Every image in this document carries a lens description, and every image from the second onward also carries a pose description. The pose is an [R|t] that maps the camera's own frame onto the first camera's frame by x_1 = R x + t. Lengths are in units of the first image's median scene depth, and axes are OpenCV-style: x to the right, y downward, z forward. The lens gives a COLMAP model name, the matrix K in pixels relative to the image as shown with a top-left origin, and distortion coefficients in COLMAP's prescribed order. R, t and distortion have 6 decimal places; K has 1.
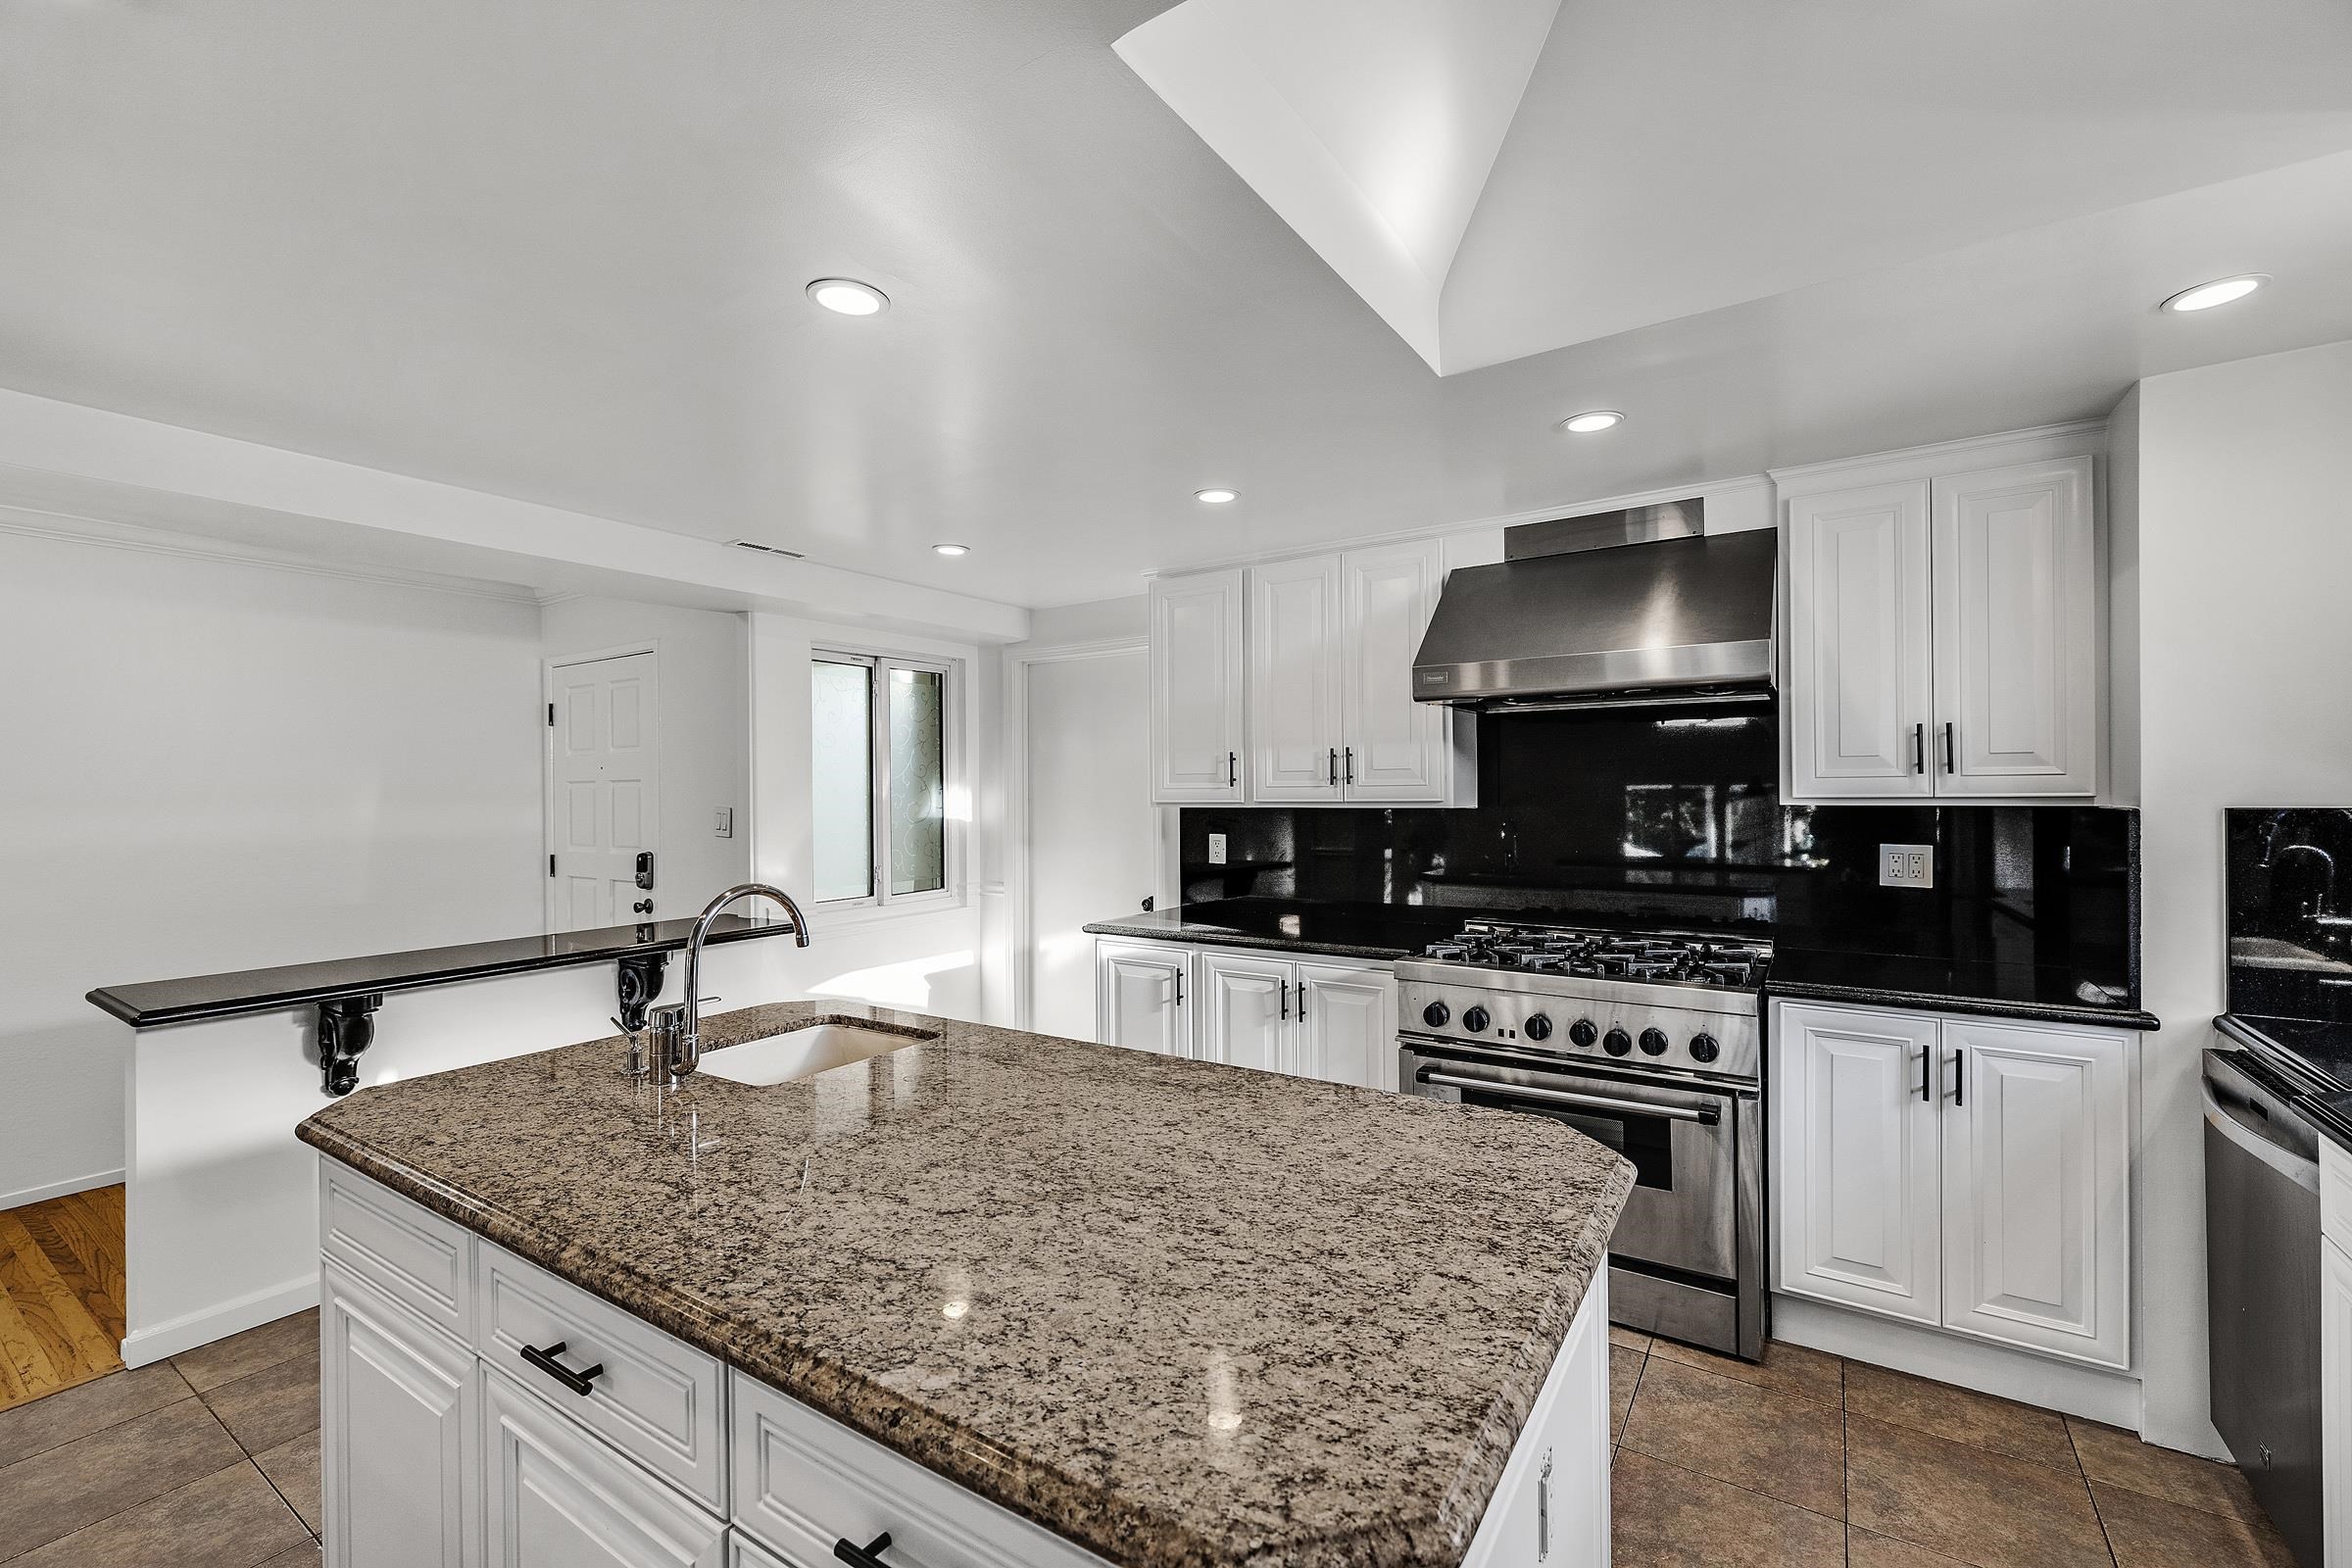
lens RADIAL K [[986.6, 0, 1169.8], [0, 986.6, 783.3], [0, 0, 1]] dist [-0.001460, 0.000084]
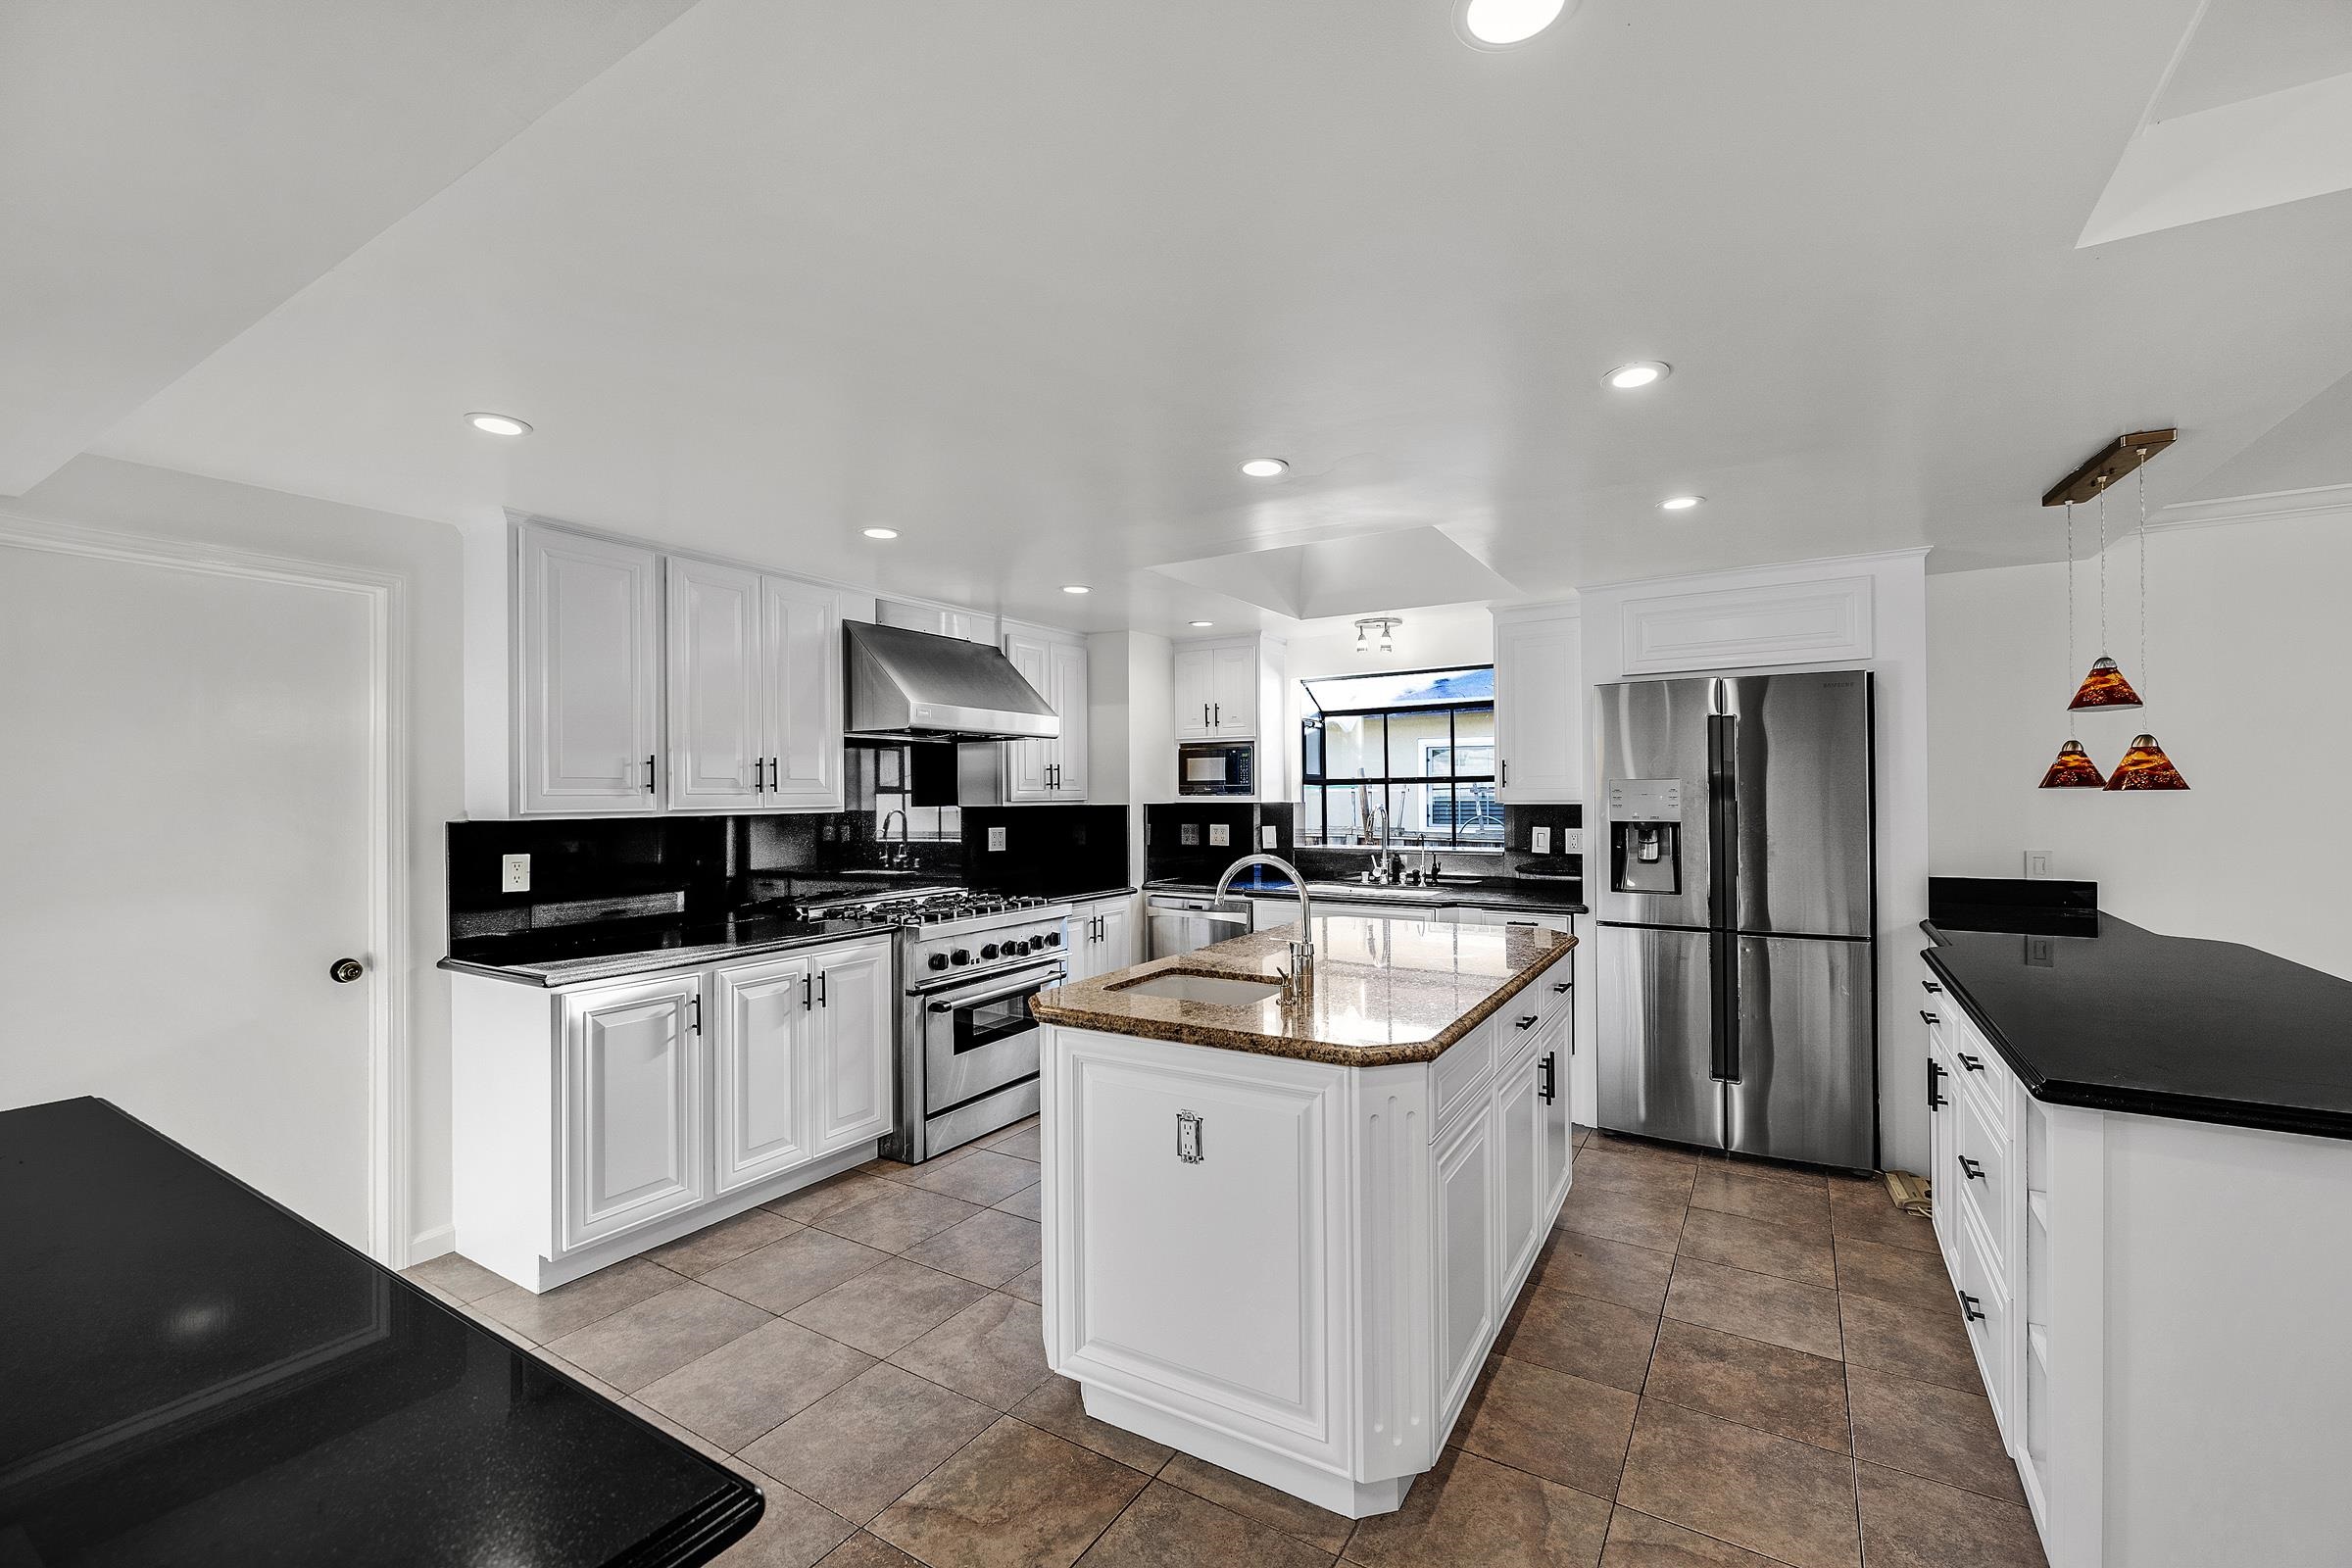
lens RADIAL K [[986.6, 0, 1167.9], [0, 986.6, 791.6], [0, 0, 1]] dist [-0.001460, 0.000084]
pose [[-0.027080, 0.013505, 0.999542, -0.942320], [0.003249, 0.999905, -0.013422, 0.017108], [-0.999628, 0.002884, -0.027122, 0.619218]]
